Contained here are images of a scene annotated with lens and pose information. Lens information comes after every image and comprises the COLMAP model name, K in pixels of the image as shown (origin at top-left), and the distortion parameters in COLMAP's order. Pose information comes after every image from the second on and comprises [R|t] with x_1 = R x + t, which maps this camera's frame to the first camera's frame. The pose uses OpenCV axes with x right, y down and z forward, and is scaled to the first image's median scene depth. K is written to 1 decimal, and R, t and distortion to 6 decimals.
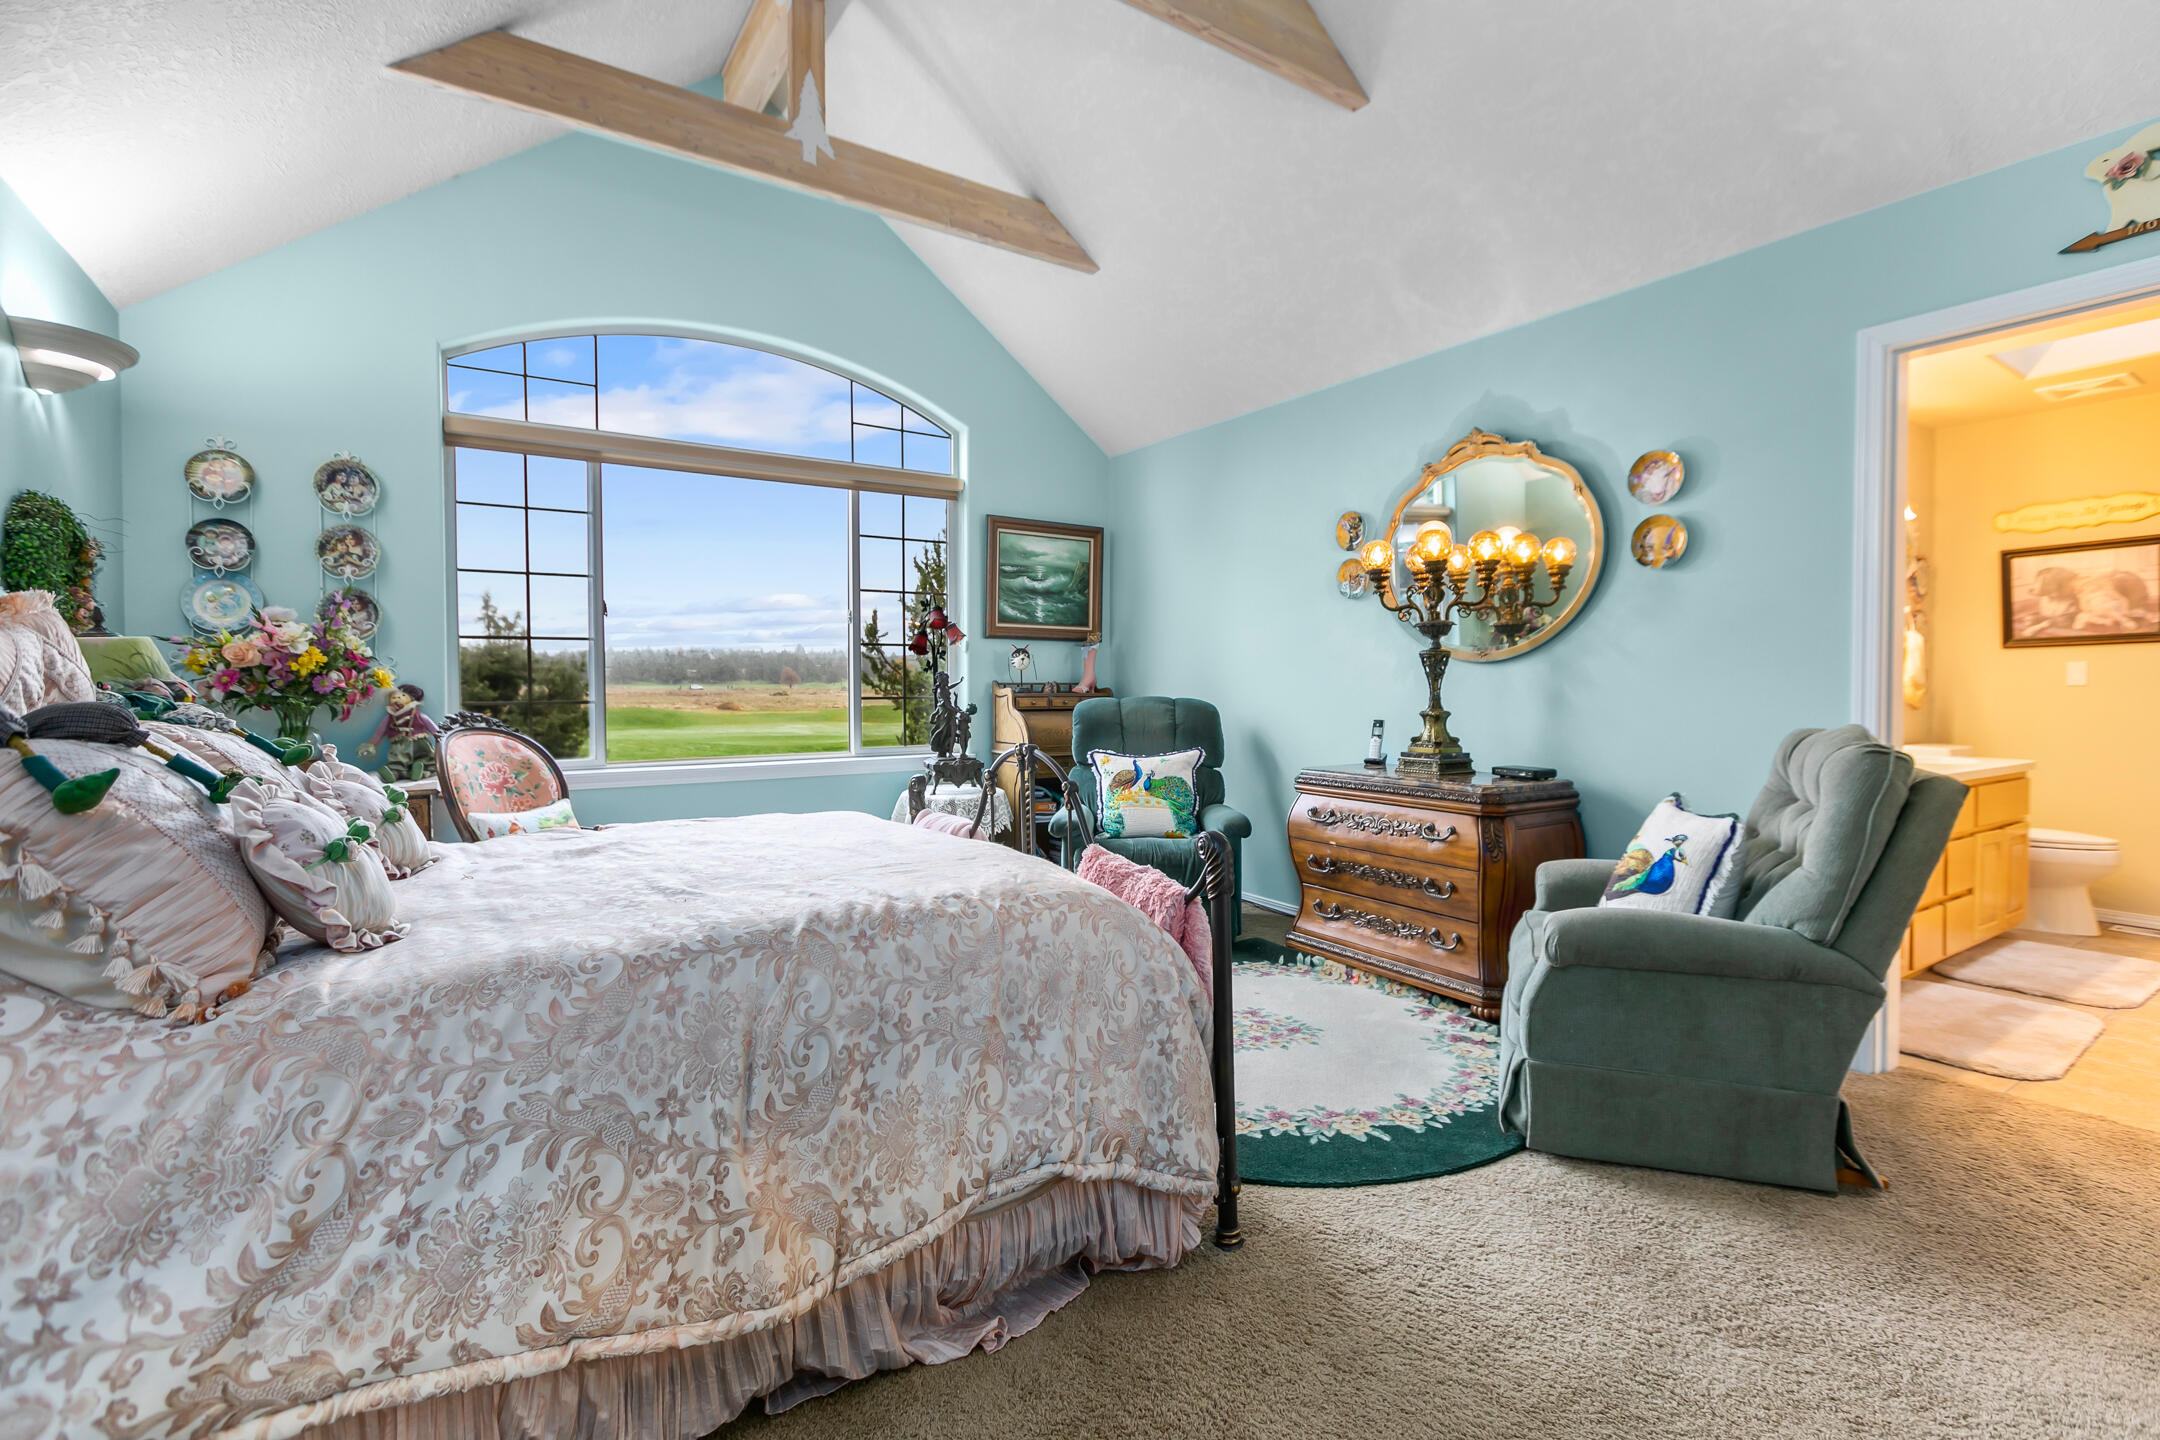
lens RADIAL K [[979.4, 0, 1083.6], [0, 979.4, 721.8], [0, 0, 1]] dist [-0.001184, -0.001889]
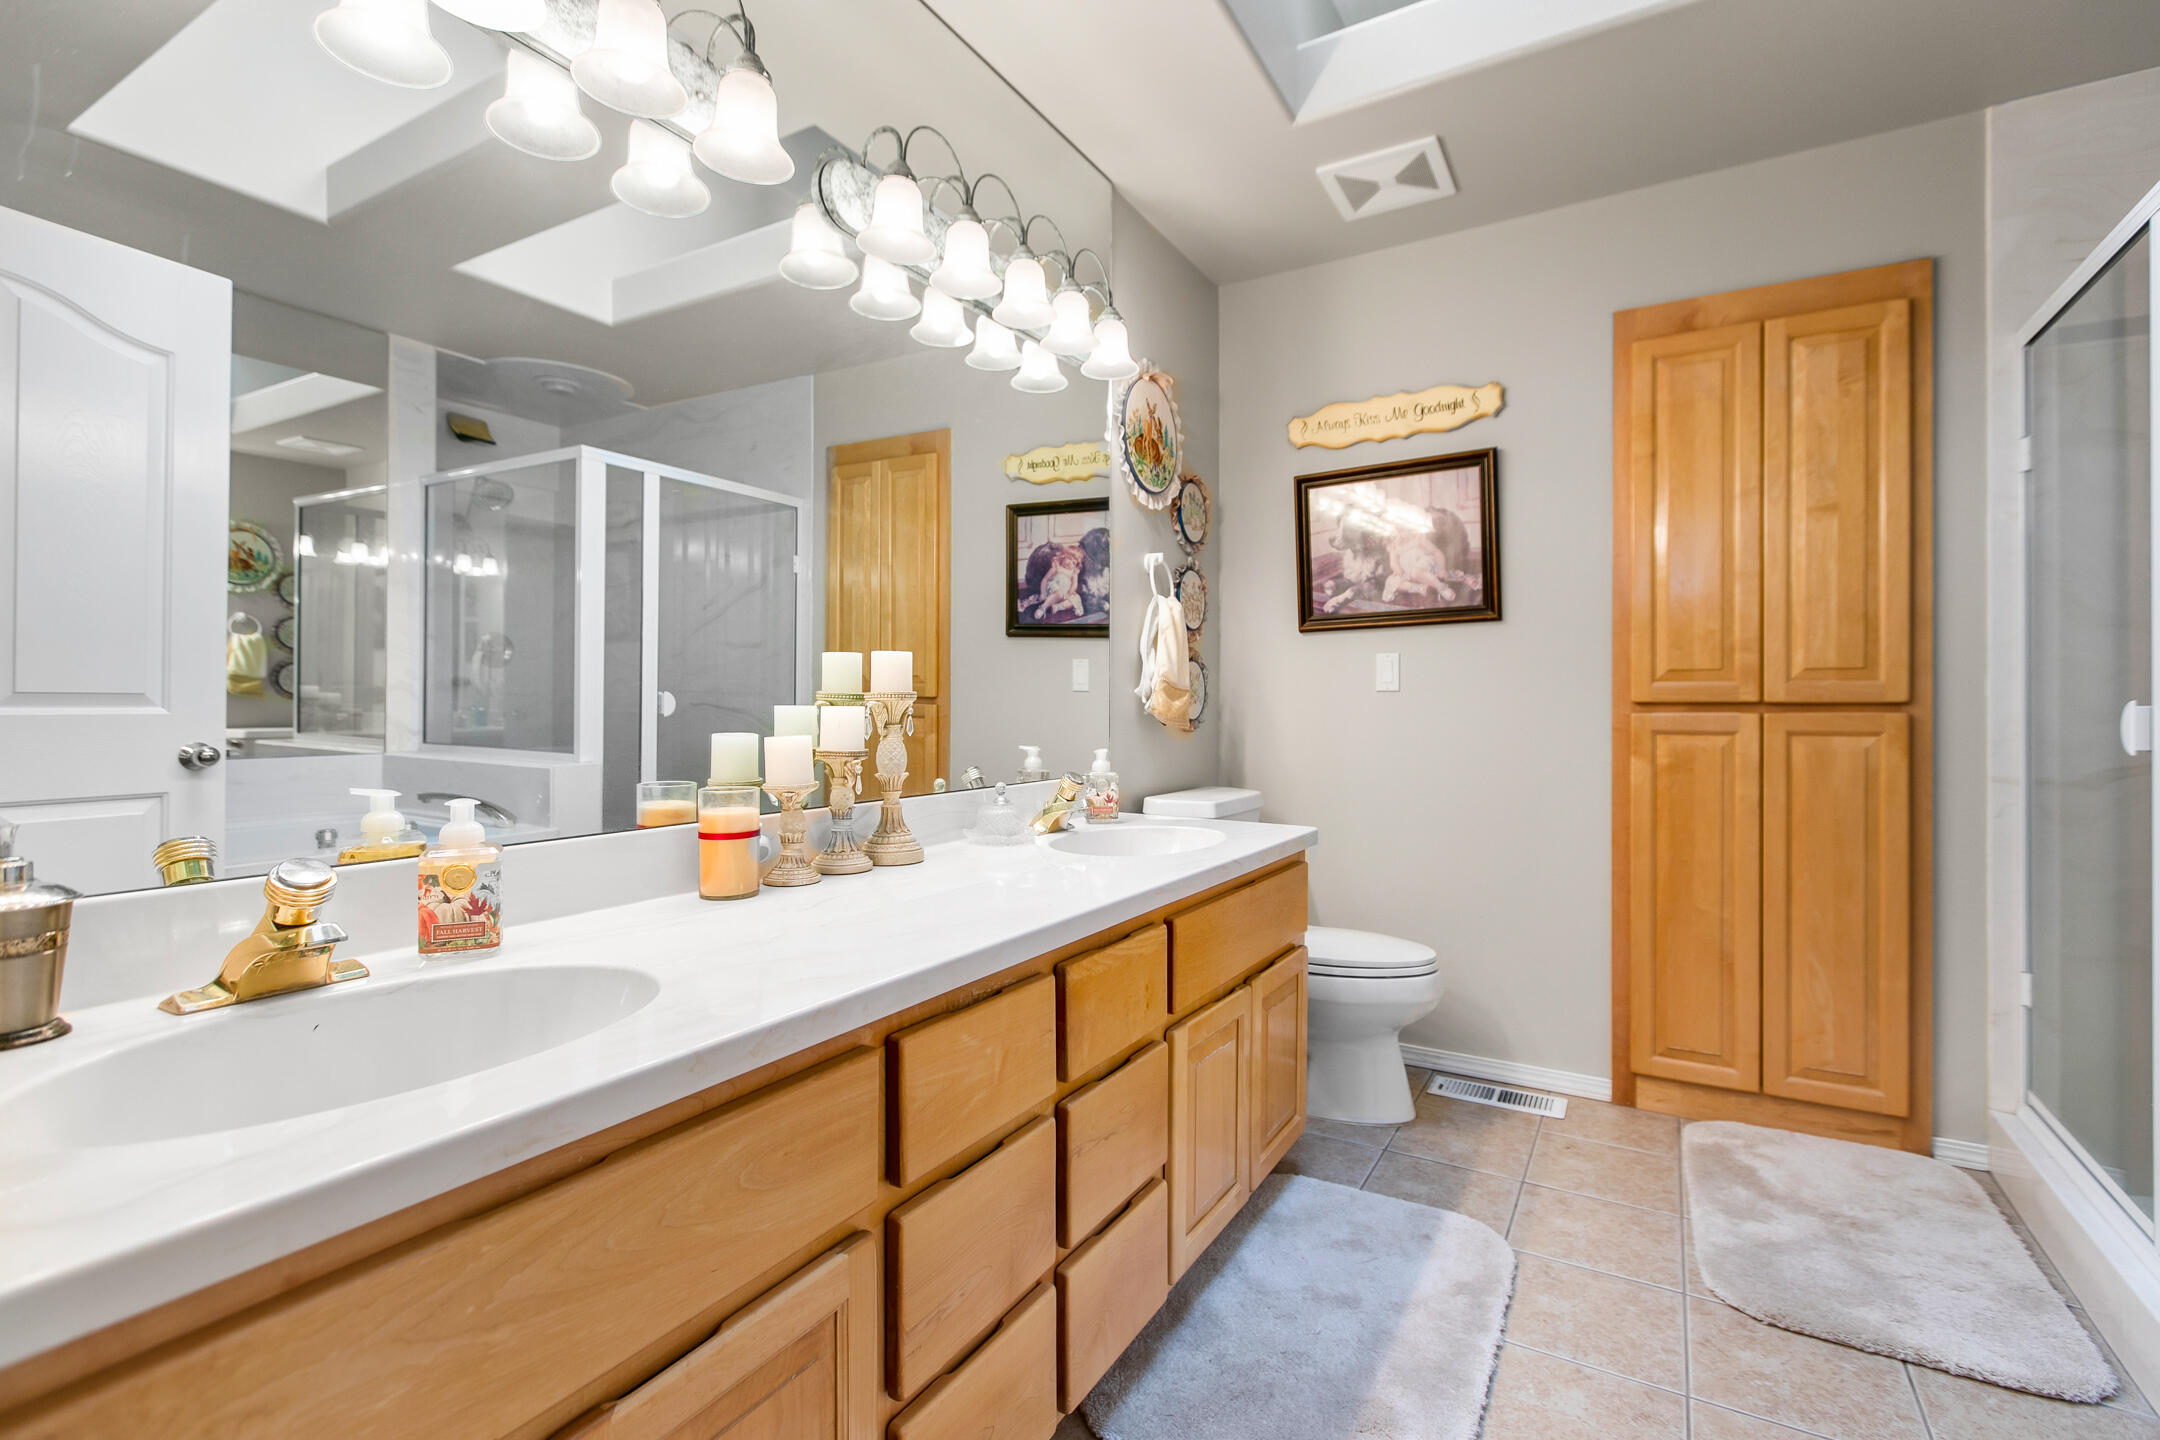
lens RADIAL K [[979.4, 0, 1086.8], [0, 979.4, 706.7], [0, 0, 1]] dist [-0.001184, -0.001889]
pose [[0.899679, 0.005073, 0.436524, 0.570501], [0.006799, 0.999648, -0.025630, -0.012680], [-0.436500, 0.026027, 0.899328, 0.520164]]
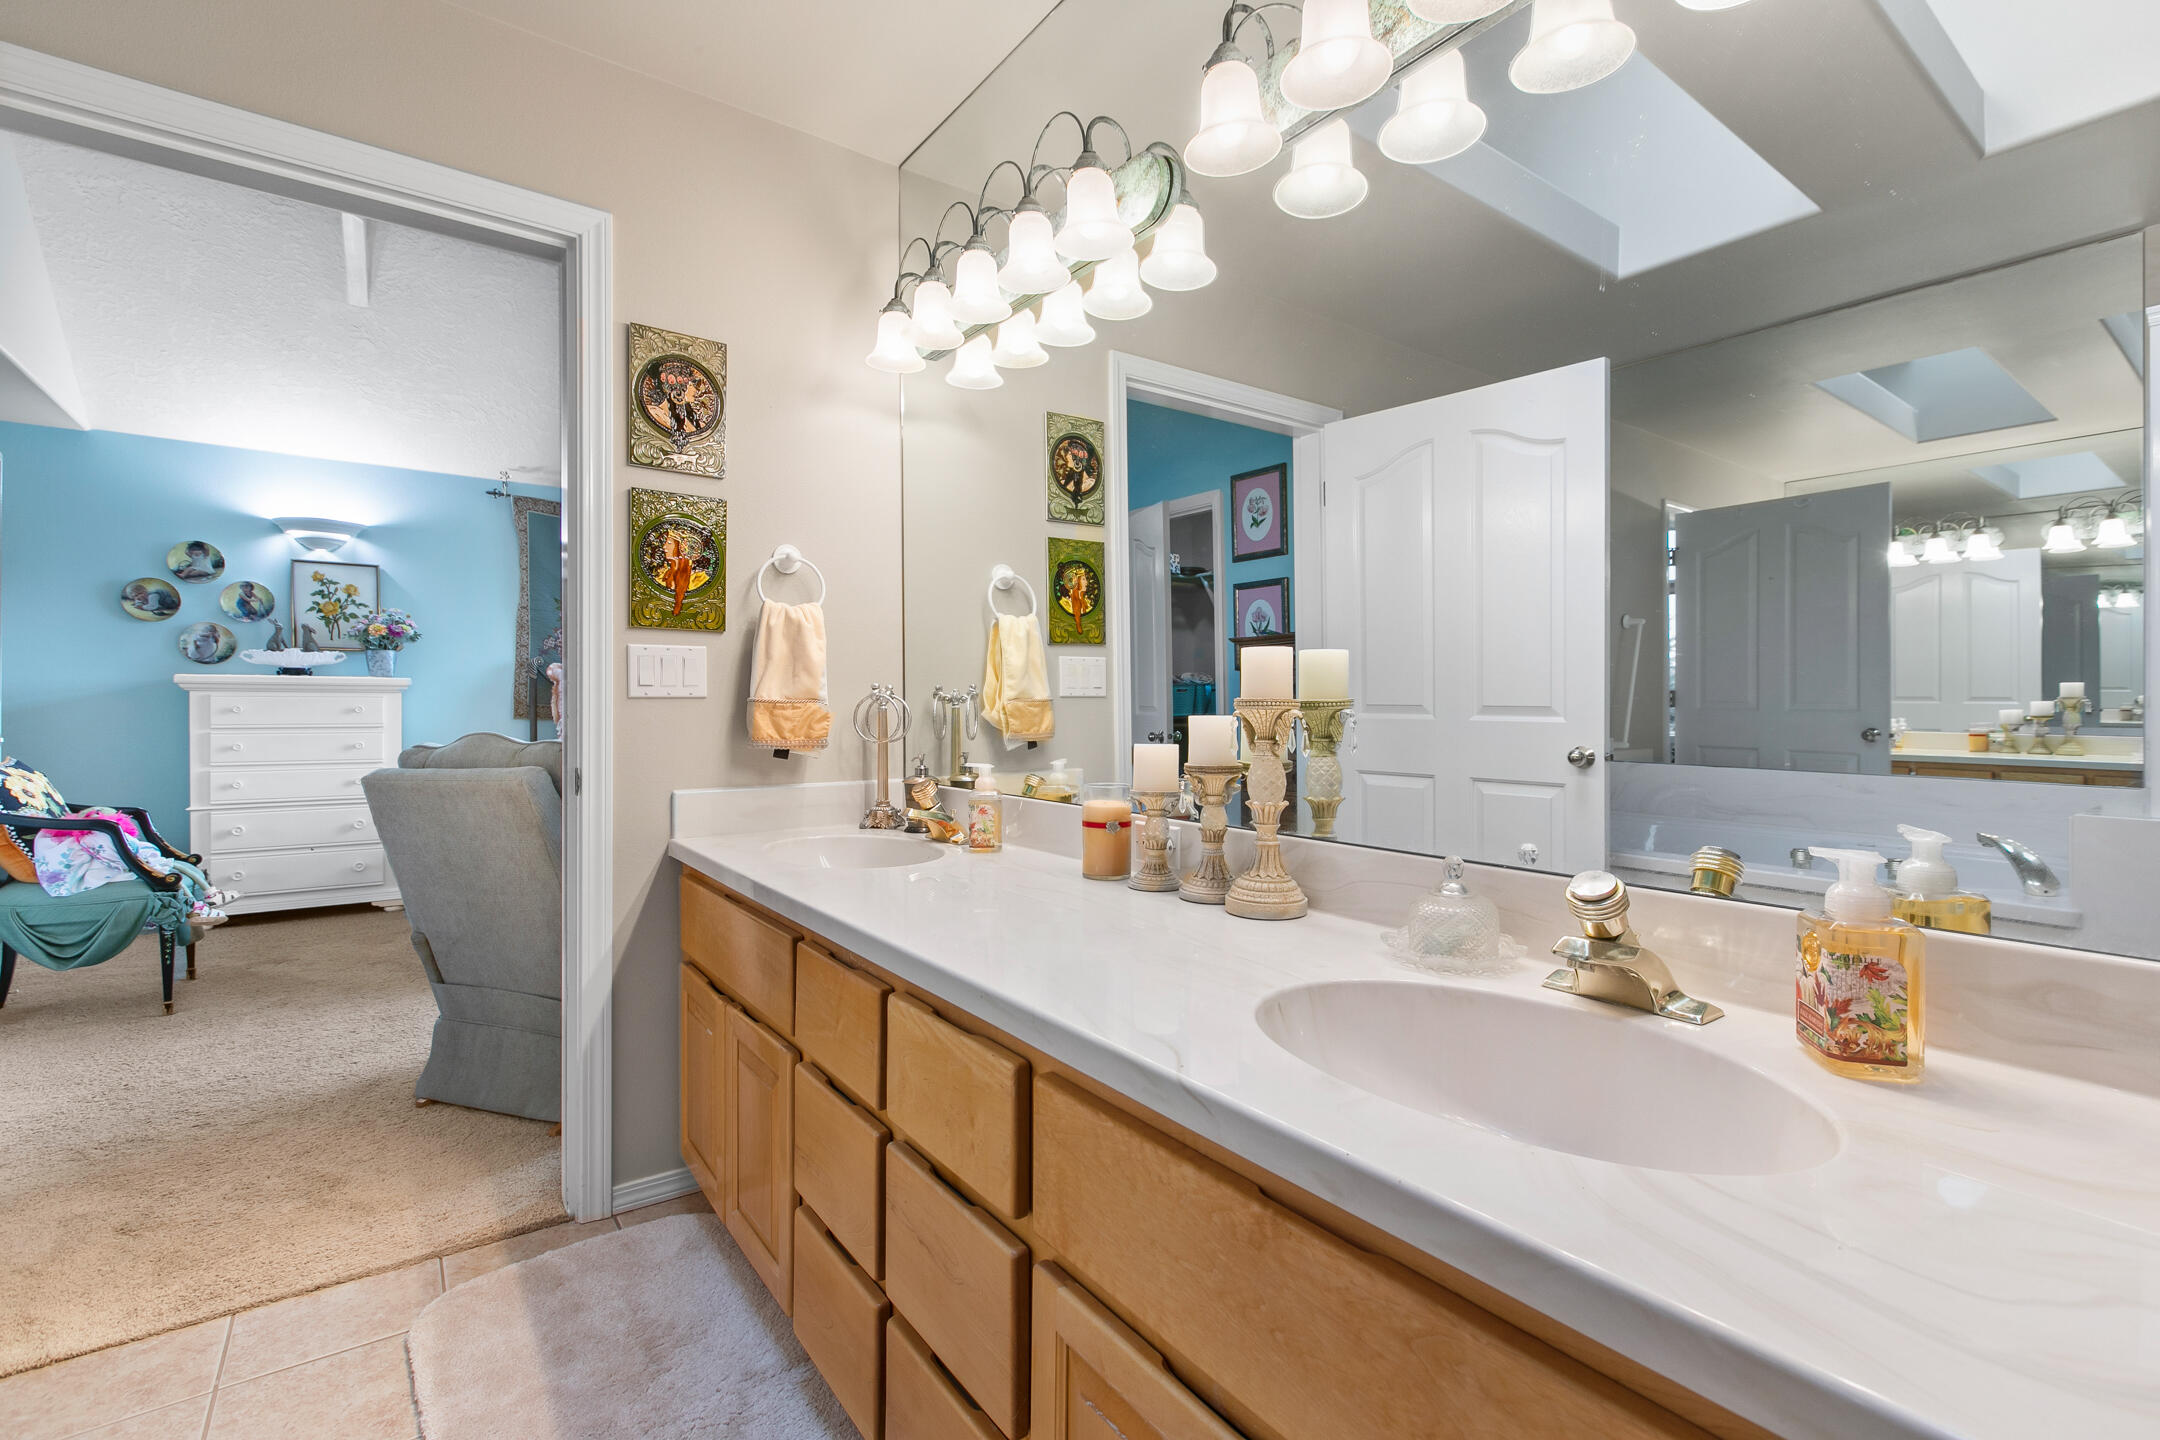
lens RADIAL K [[979.4, 0, 1084.7], [0, 979.4, 718.5], [0, 0, 1]] dist [-0.001184, -0.001889]
pose [[0.044074, 0.004598, -0.999018, 1.161974], [-0.025048, 0.999680, 0.003496, -0.025665], [0.998714, 0.024869, 0.044175, 0.954640]]
